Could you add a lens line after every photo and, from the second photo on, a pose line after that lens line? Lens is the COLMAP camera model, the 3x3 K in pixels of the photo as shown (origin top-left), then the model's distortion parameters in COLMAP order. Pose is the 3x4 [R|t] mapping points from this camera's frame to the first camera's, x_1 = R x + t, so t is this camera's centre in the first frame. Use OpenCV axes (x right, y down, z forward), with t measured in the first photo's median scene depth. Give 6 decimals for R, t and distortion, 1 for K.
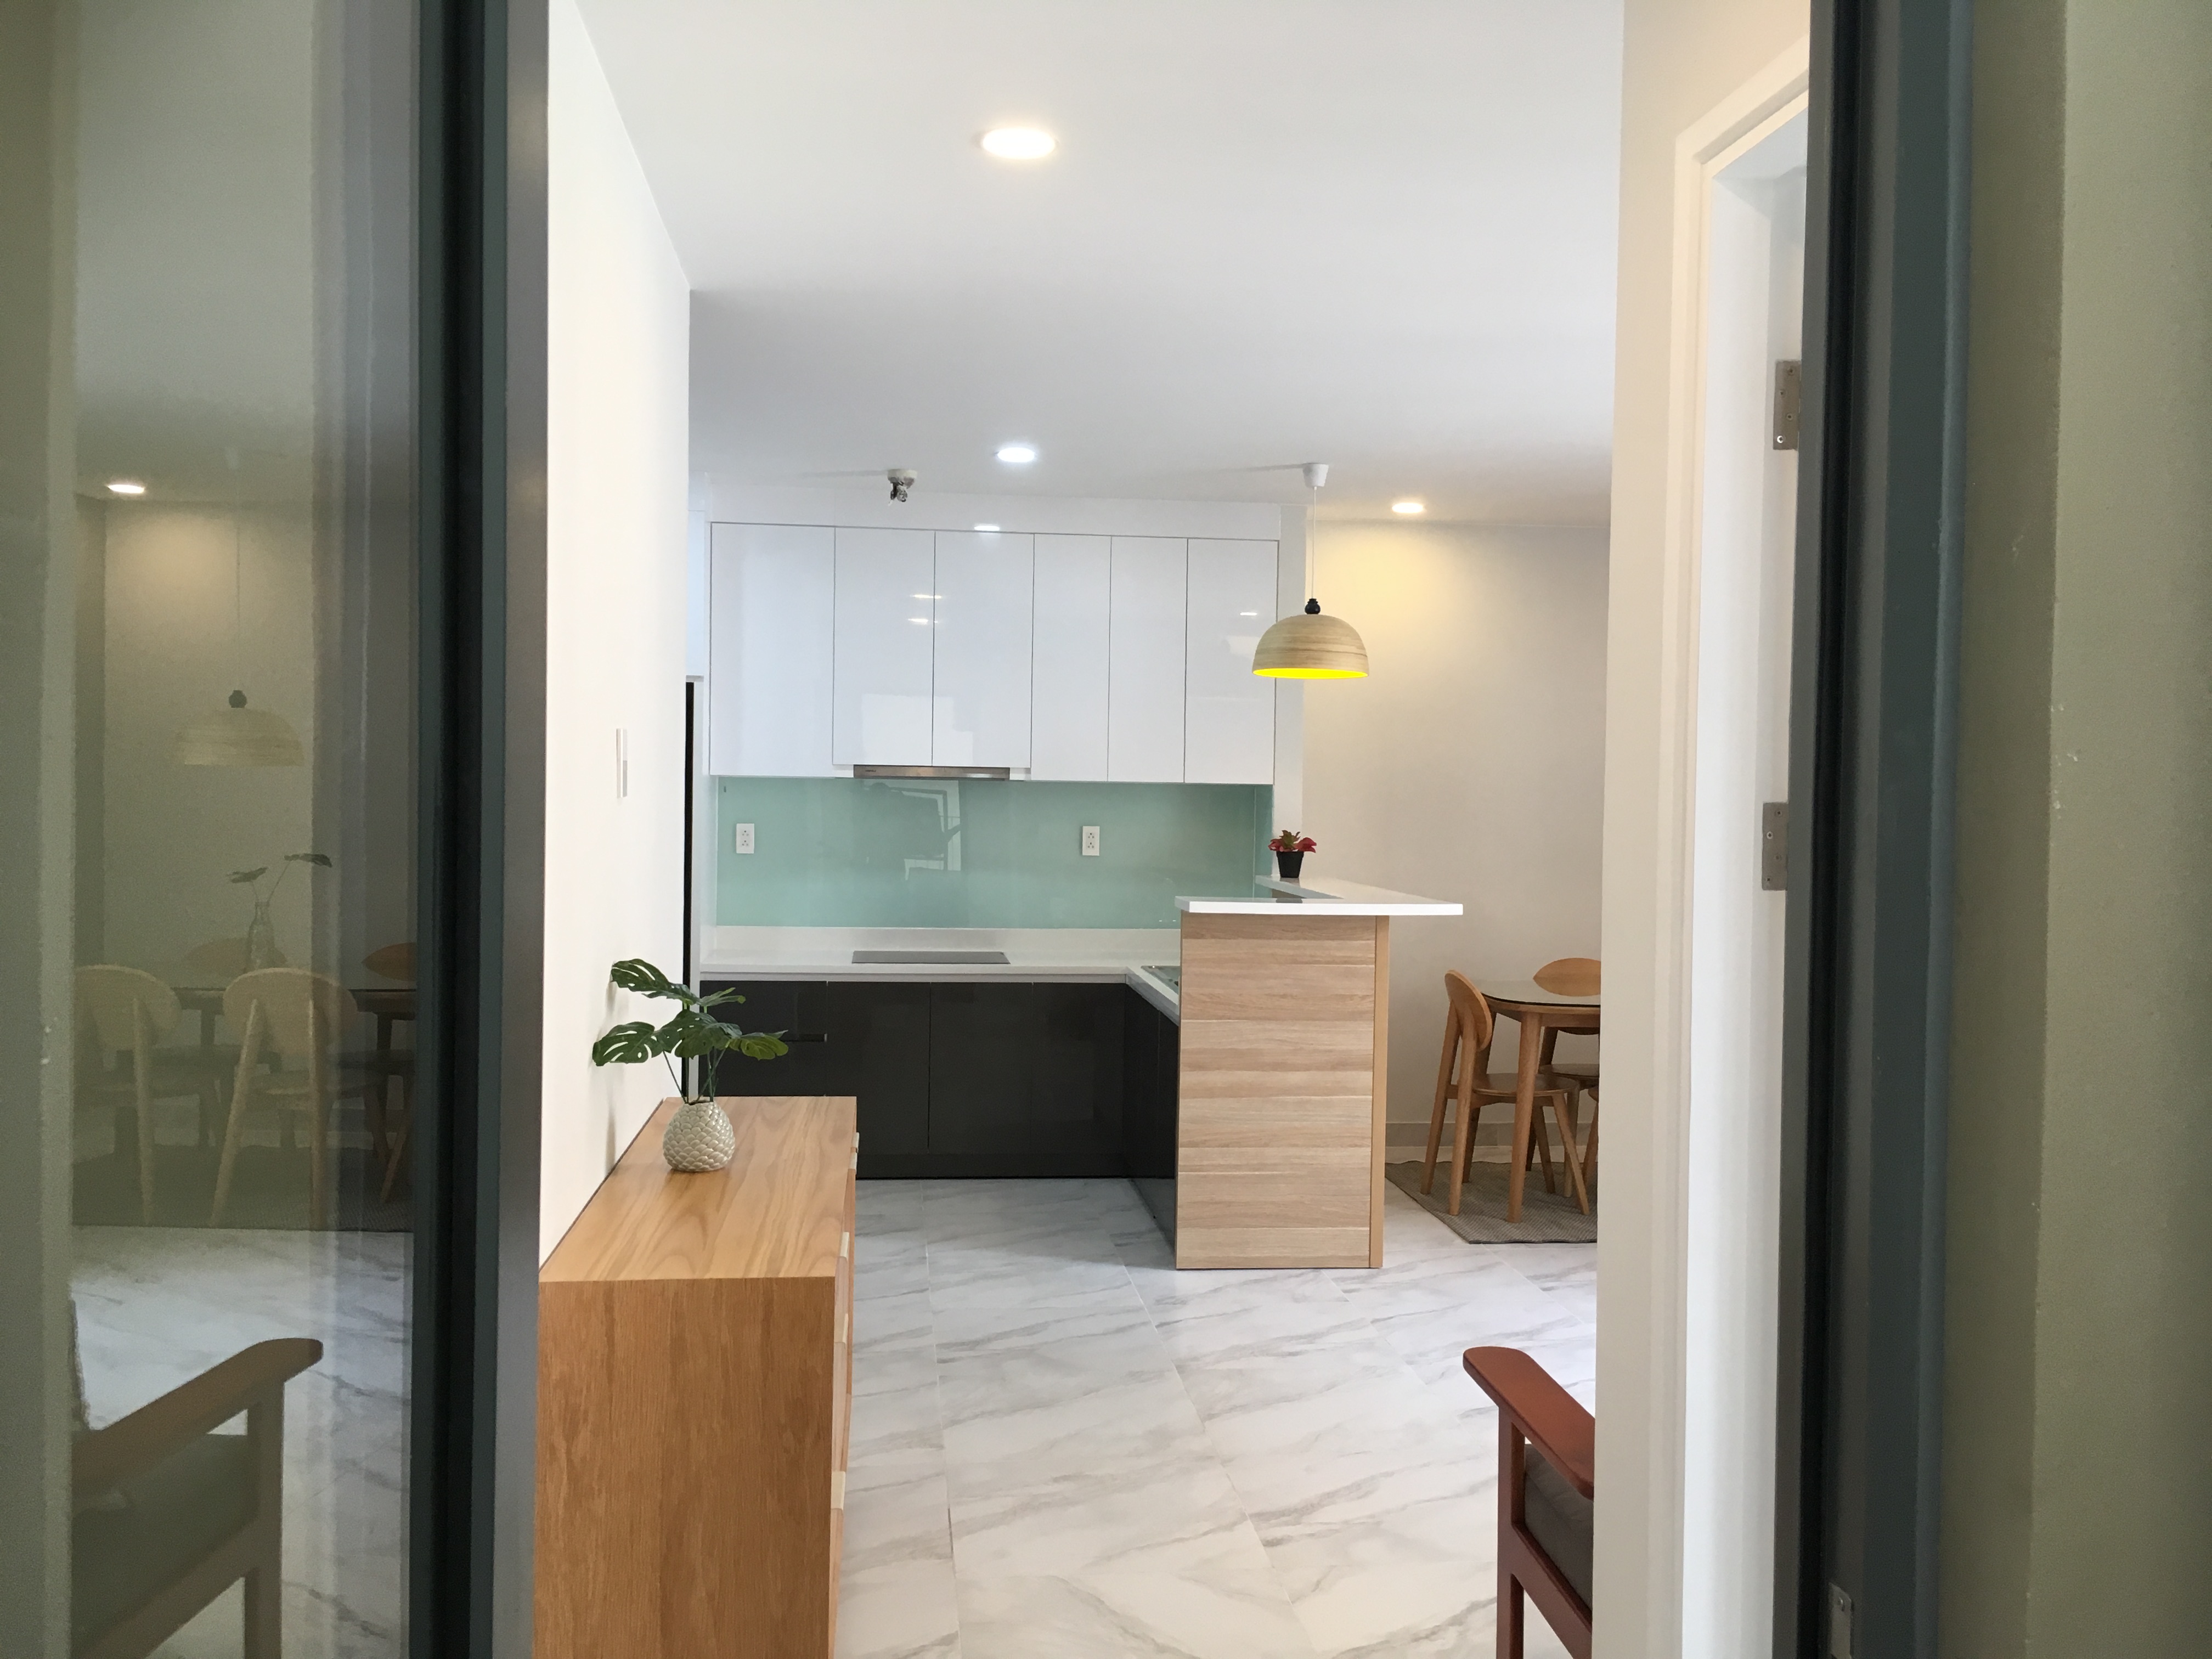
lens RADIAL K [[1889.8, 0, 1100.2], [0, 1889.8, 831.6], [0, 0, 1]] dist [0.071159, -0.087486]
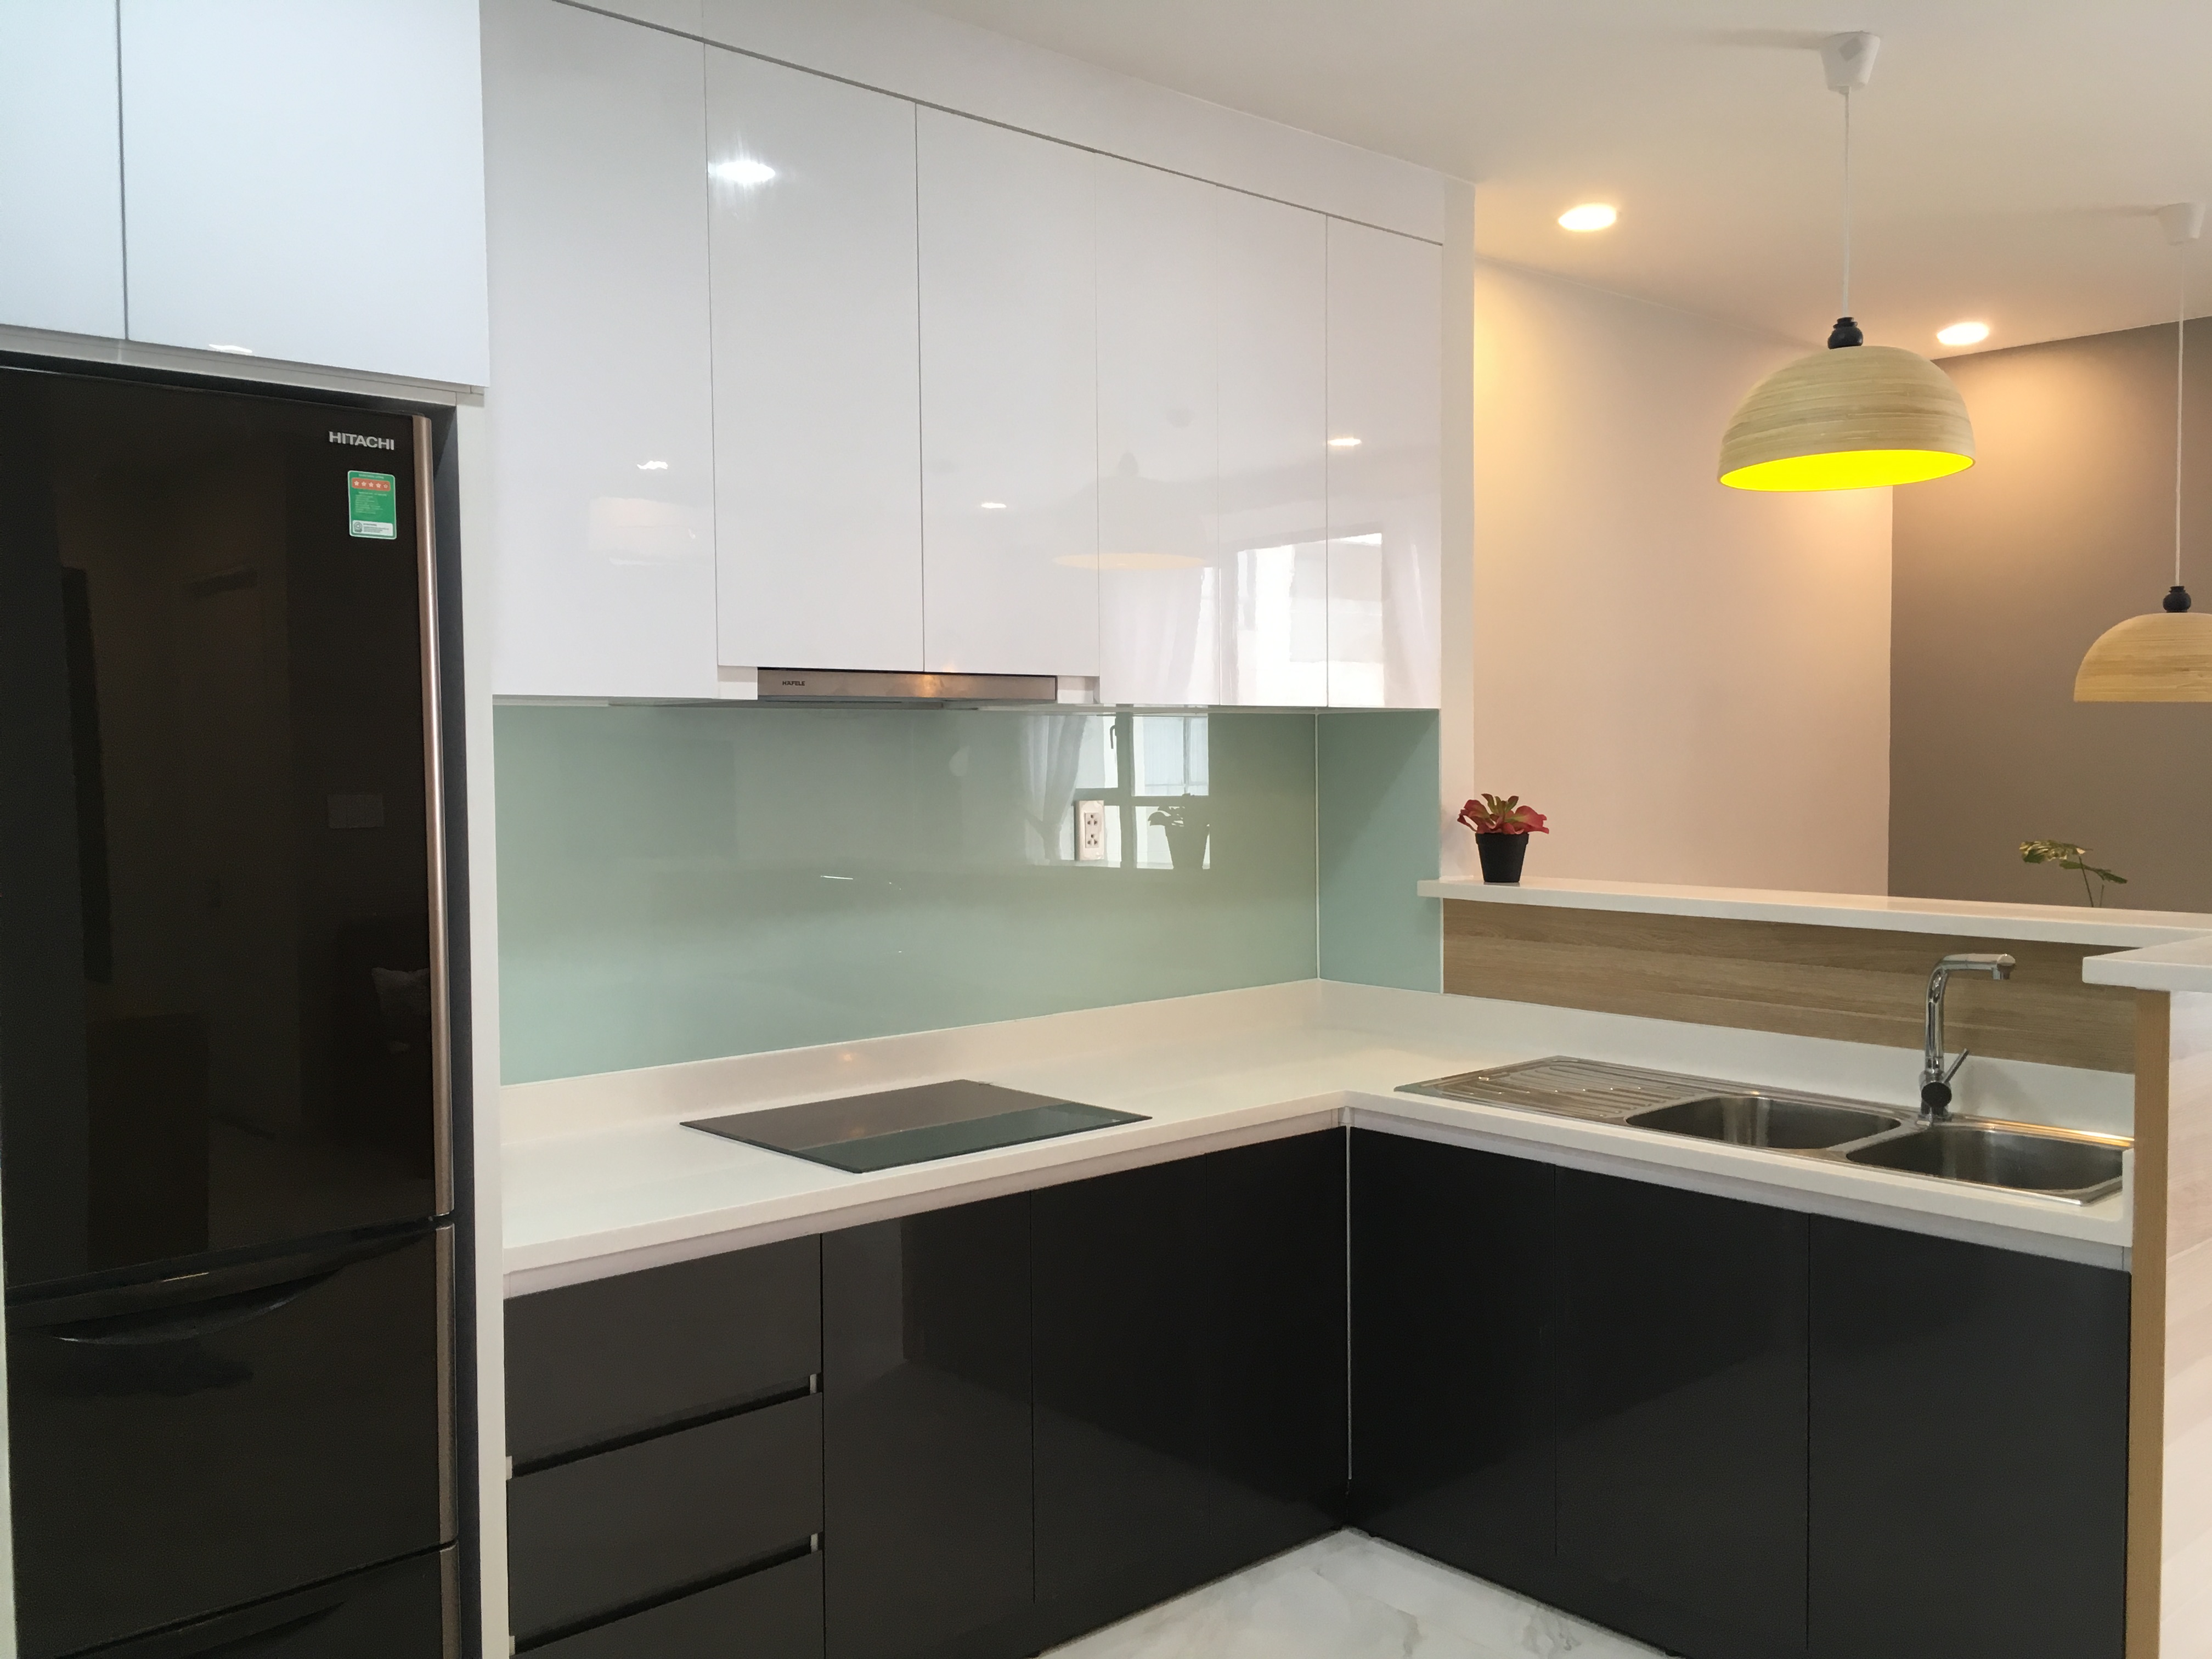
lens RADIAL K [[1906.0, 0, 1113.9], [0, 1906.0, 841.8], [0, 0, 1]] dist [0.094771, -0.120294]
pose [[0.806428, -0.050323, 0.589187, -0.385437], [0.033271, 0.998655, 0.039758, -0.015391], [-0.590395, -0.012459, 0.807018, 0.789965]]
